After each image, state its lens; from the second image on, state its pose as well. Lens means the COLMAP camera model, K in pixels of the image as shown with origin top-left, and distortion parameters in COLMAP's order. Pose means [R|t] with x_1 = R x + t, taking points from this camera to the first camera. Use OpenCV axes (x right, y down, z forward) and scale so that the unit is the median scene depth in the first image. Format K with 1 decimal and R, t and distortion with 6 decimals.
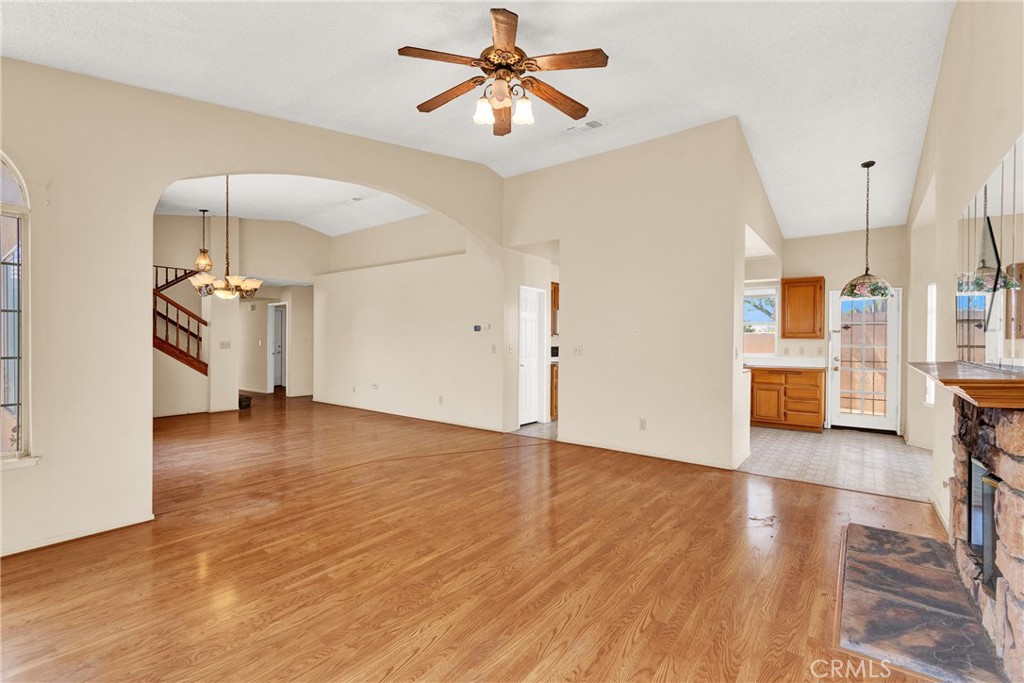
lens RADIAL K [[458.3, 0, 515.3], [0, 458.3, 343.8], [0, 0, 1]] dist [0.011413, 0.000647]
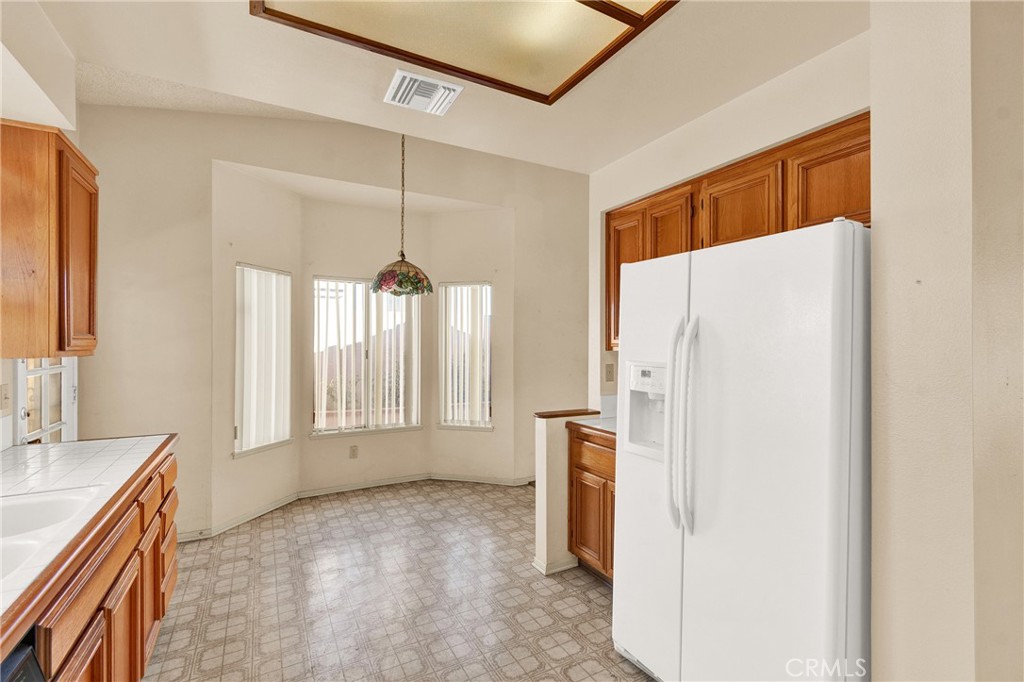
lens RADIAL K [[458.3, 0, 514.1], [0, 458.3, 344.7], [0, 0, 1]] dist [0.011413, 0.000647]
pose [[-0.911529, -0.012298, 0.411053, 0.238348], [-0.007440, 0.999882, 0.013416, -0.025624], [-0.411170, 0.009171, -0.911513, 1.166011]]
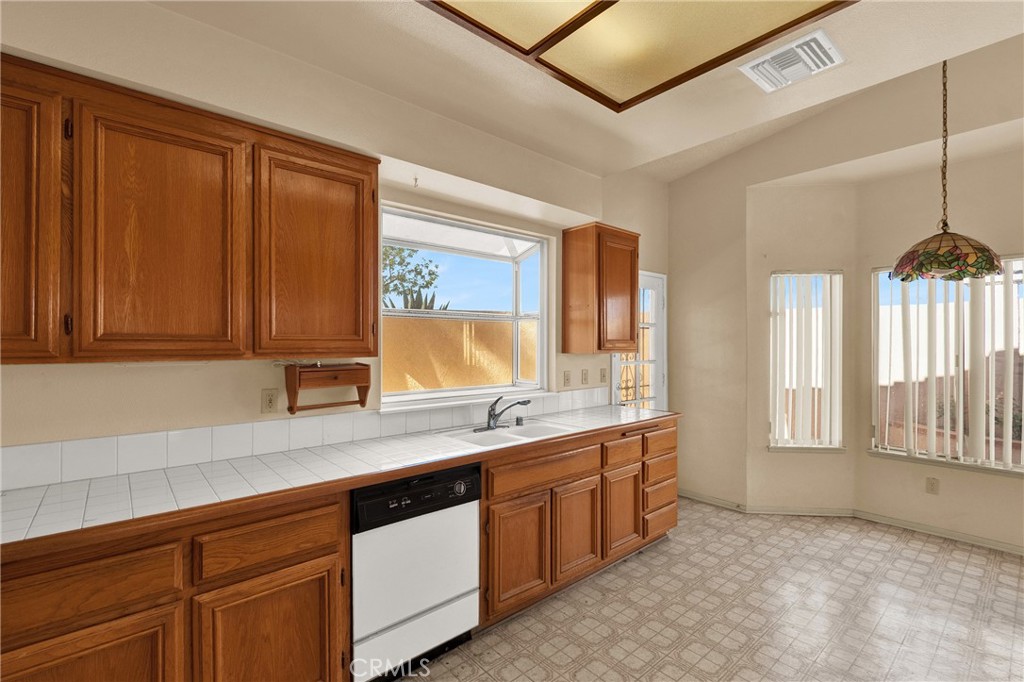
lens RADIAL K [[458.3, 0, 518.6], [0, 458.3, 344.0], [0, 0, 1]] dist [0.011413, 0.000647]
pose [[0.201716, -0.007936, 0.979412, 0.121383], [0.007364, 0.999951, 0.006586, -0.026246], [-0.979416, 0.005884, 0.201765, 1.011872]]
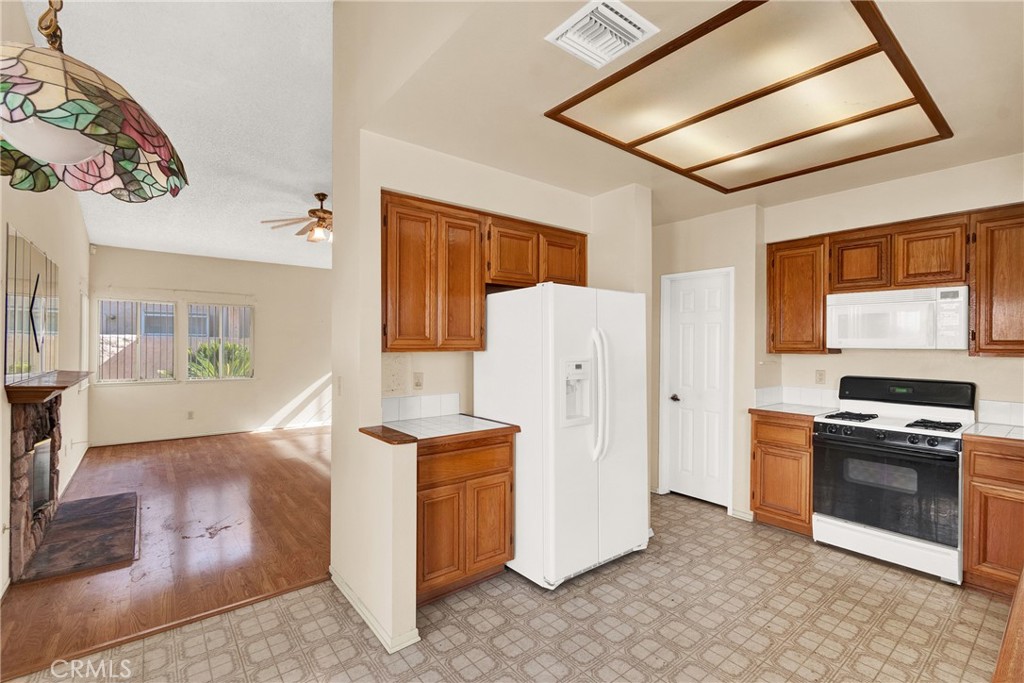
lens RADIAL K [[458.3, 0, 514.4], [0, 458.3, 345.3], [0, 0, 1]] dist [0.011413, 0.000647]
pose [[-0.246493, -0.010135, -0.969092, 0.675810], [-0.014895, 0.999867, -0.006668, -0.019954], [0.969030, 0.012791, -0.246611, 0.924638]]
